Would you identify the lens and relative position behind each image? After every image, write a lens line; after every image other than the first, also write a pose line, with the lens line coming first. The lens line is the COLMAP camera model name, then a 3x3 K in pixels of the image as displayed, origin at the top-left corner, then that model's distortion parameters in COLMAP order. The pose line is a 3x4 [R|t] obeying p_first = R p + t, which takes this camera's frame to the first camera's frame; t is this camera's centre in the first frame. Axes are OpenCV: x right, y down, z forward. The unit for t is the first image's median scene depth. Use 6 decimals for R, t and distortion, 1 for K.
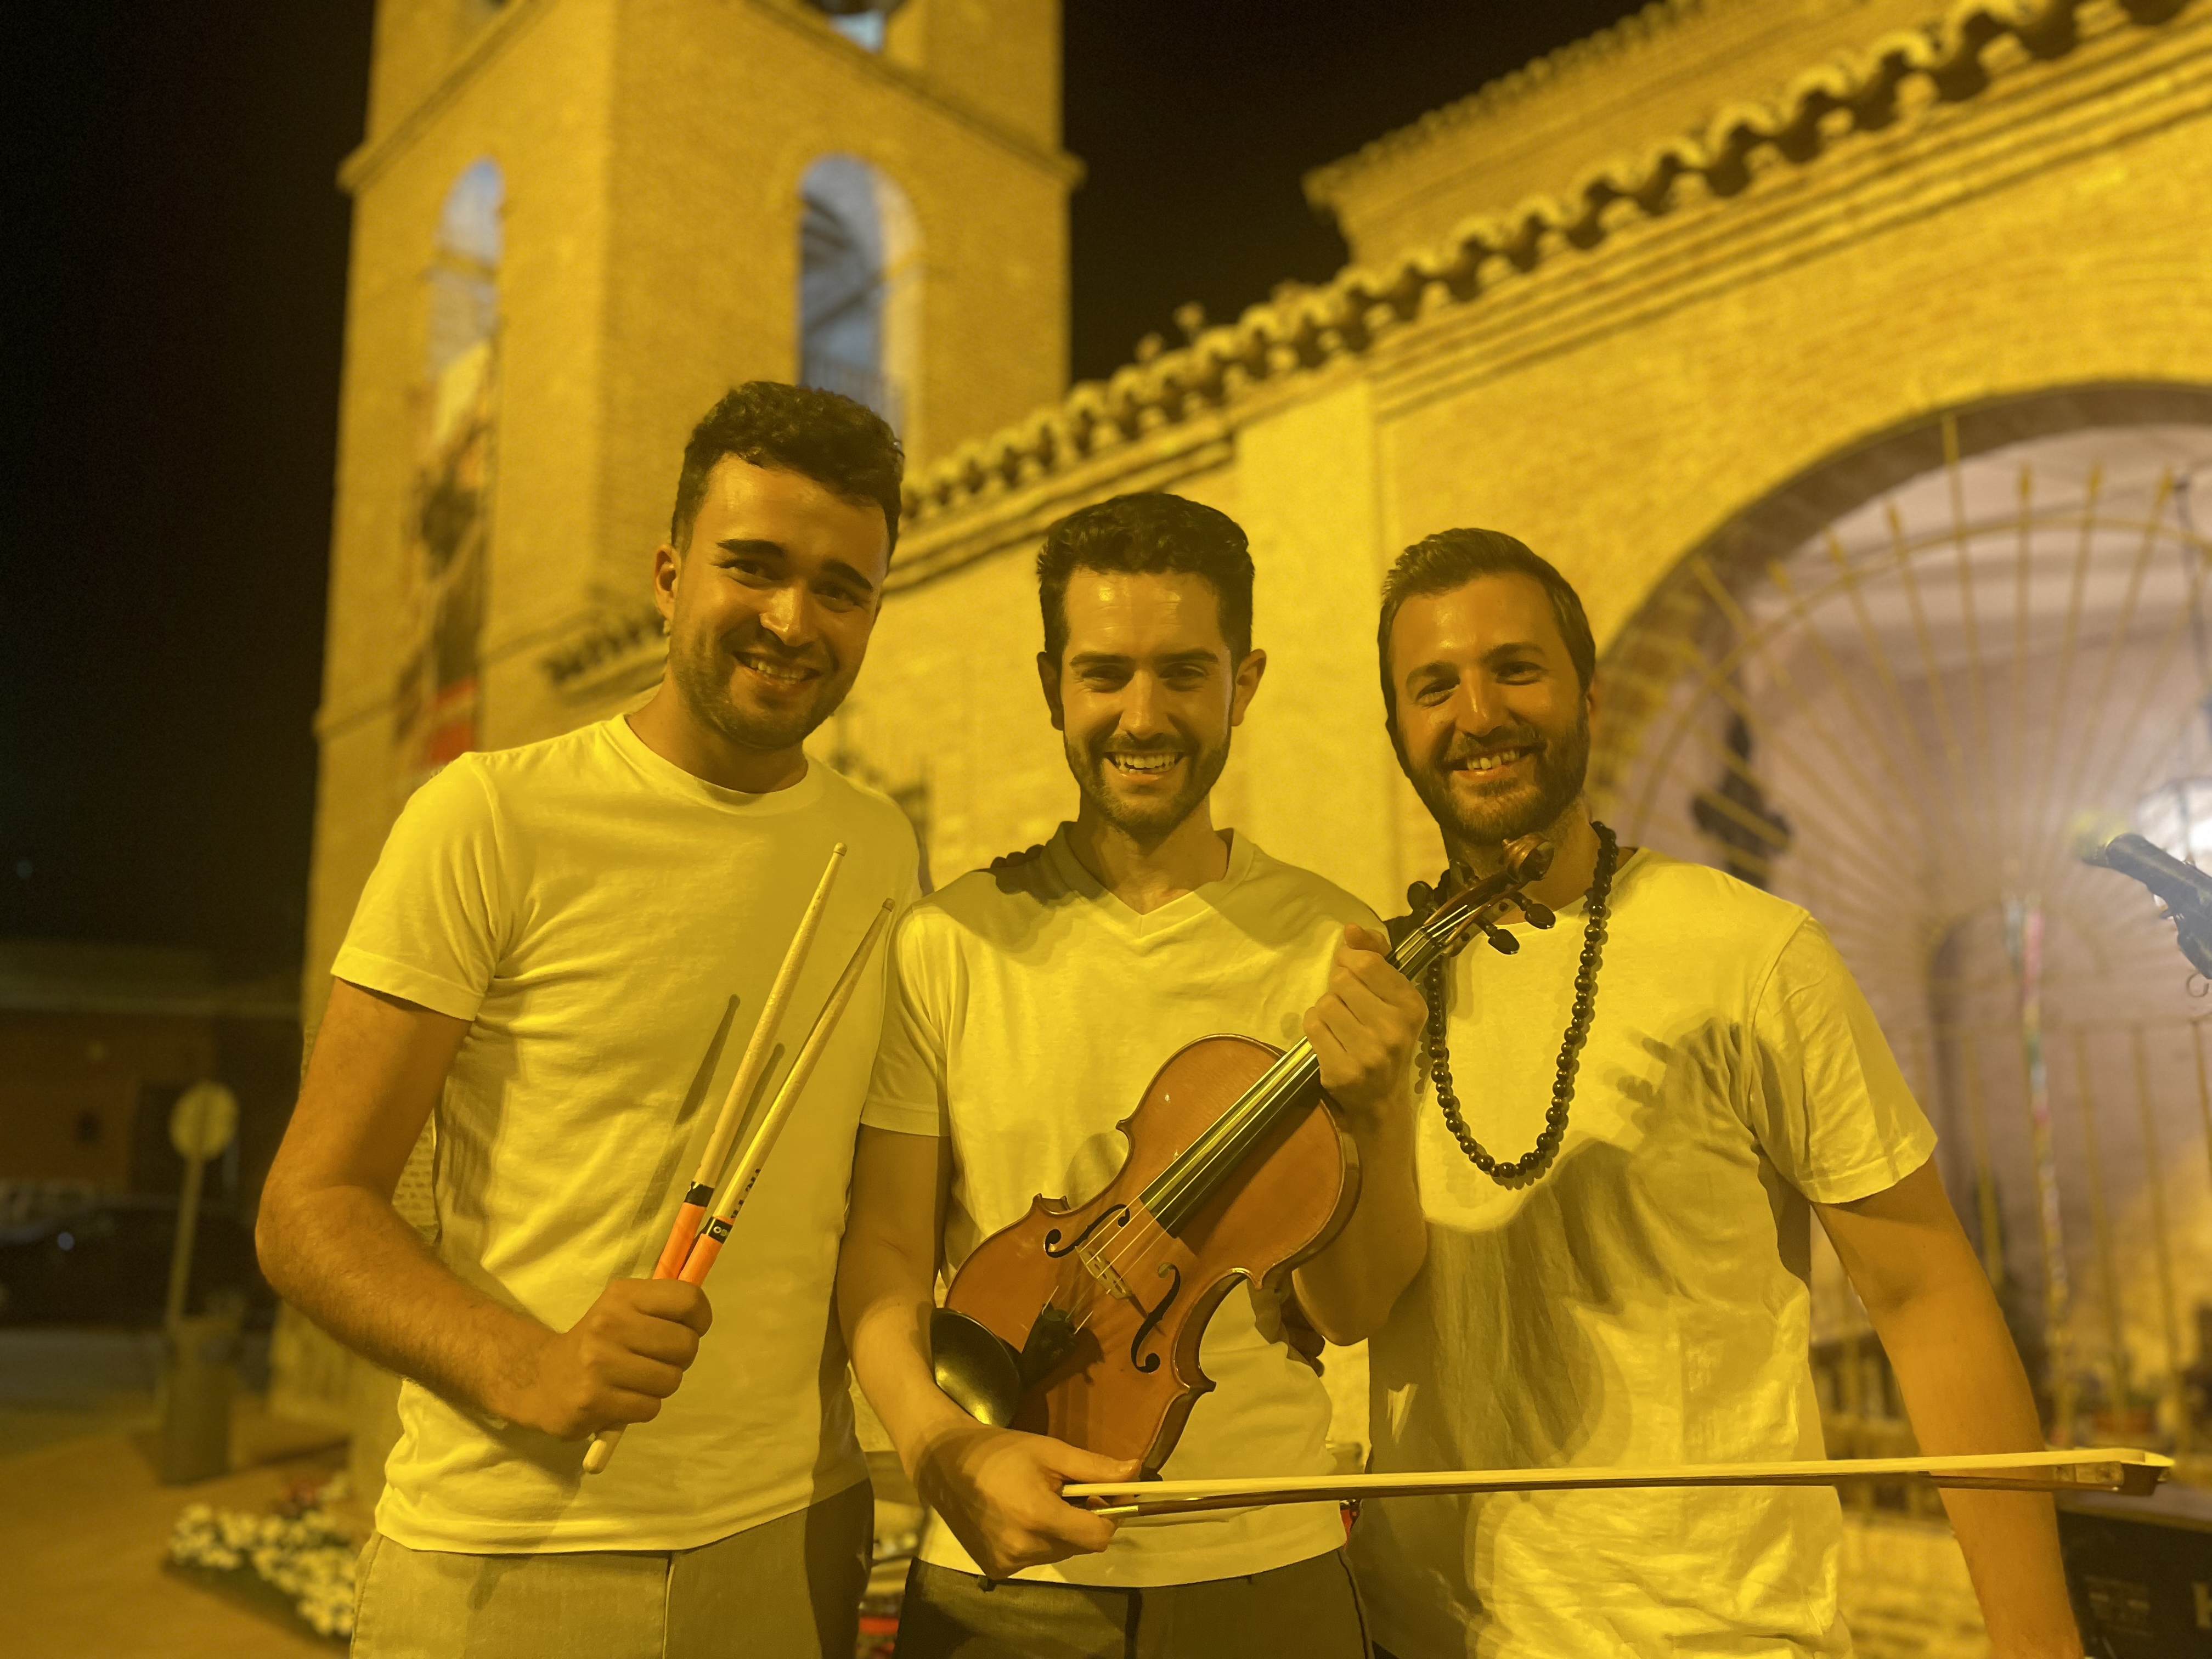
lens RADIAL K [[1704.9, 0, 1106.0], [0, 1704.9, 829.5], [0, 0, 1]] dist [0.066006, -0.094281]
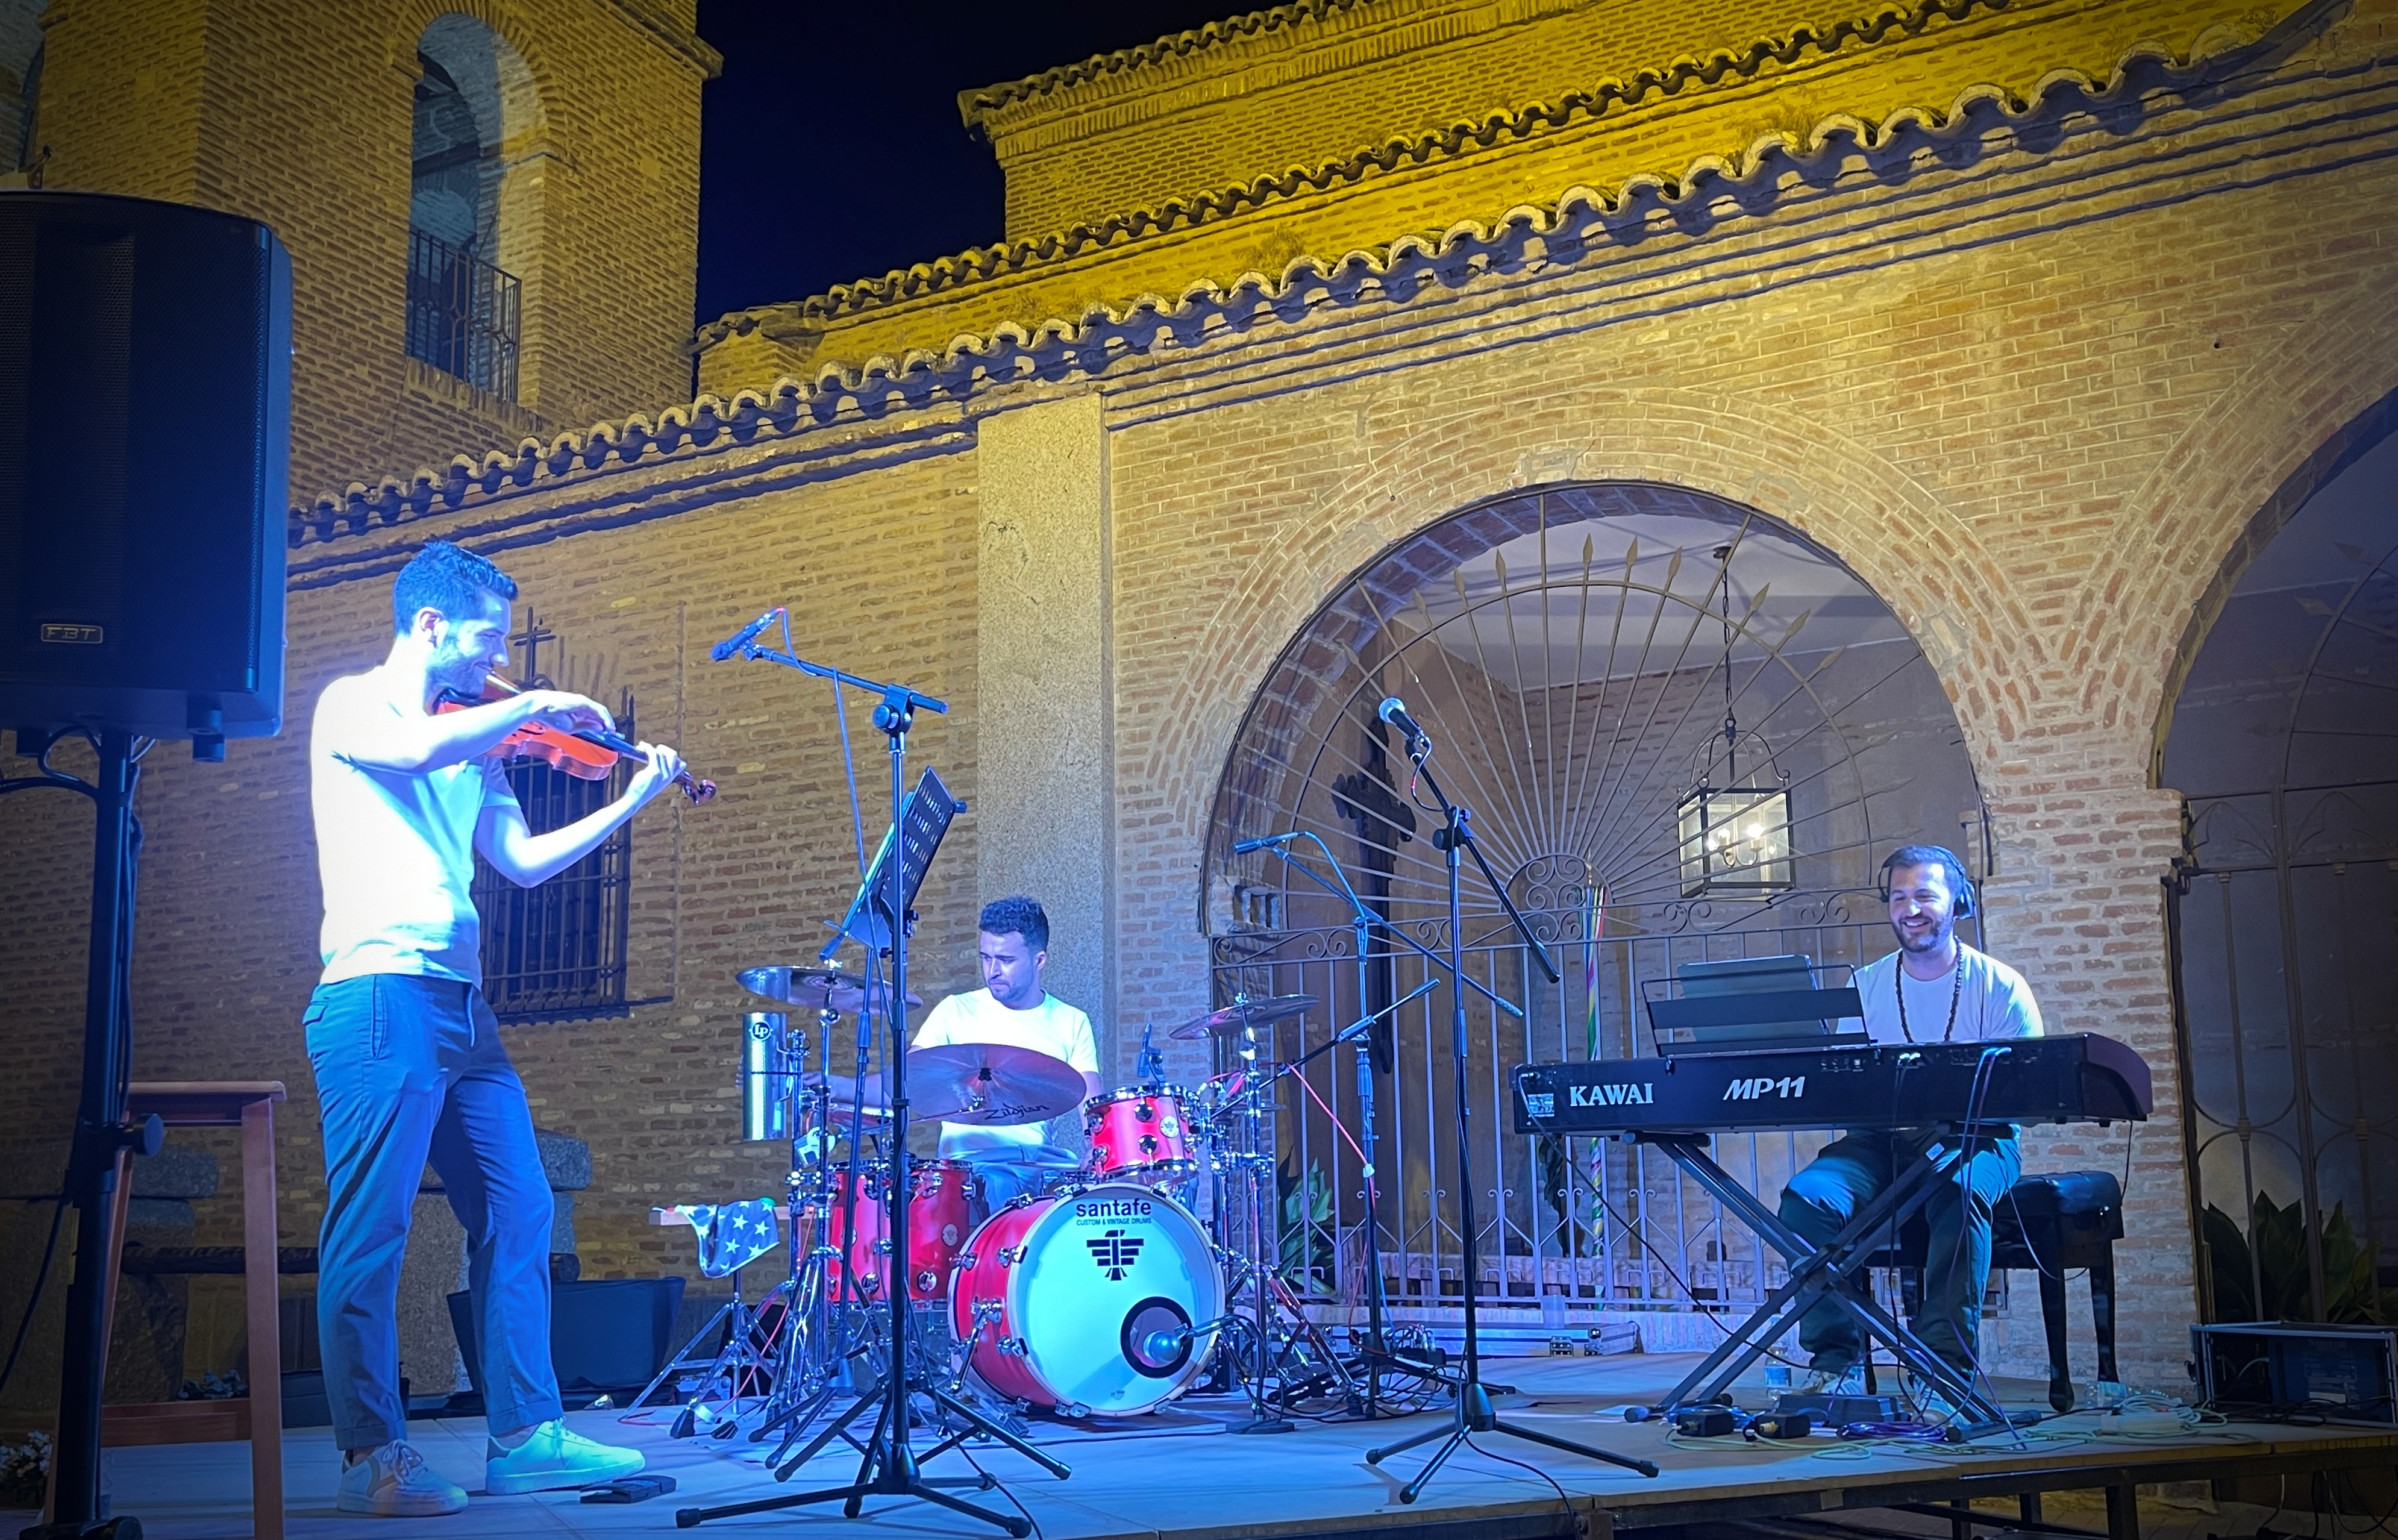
lens RADIAL K [[2194.0, 0, 1206.2], [0, 2194.0, 913.0], [0, 0, 1]] dist [0.077215, -0.134069]
pose [[0.957417, 0.048174, 0.284663, -0.211811], [-0.056719, 0.998151, 0.021848, 0.058031], [-0.283084, -0.037064, 0.958379, -0.525204]]
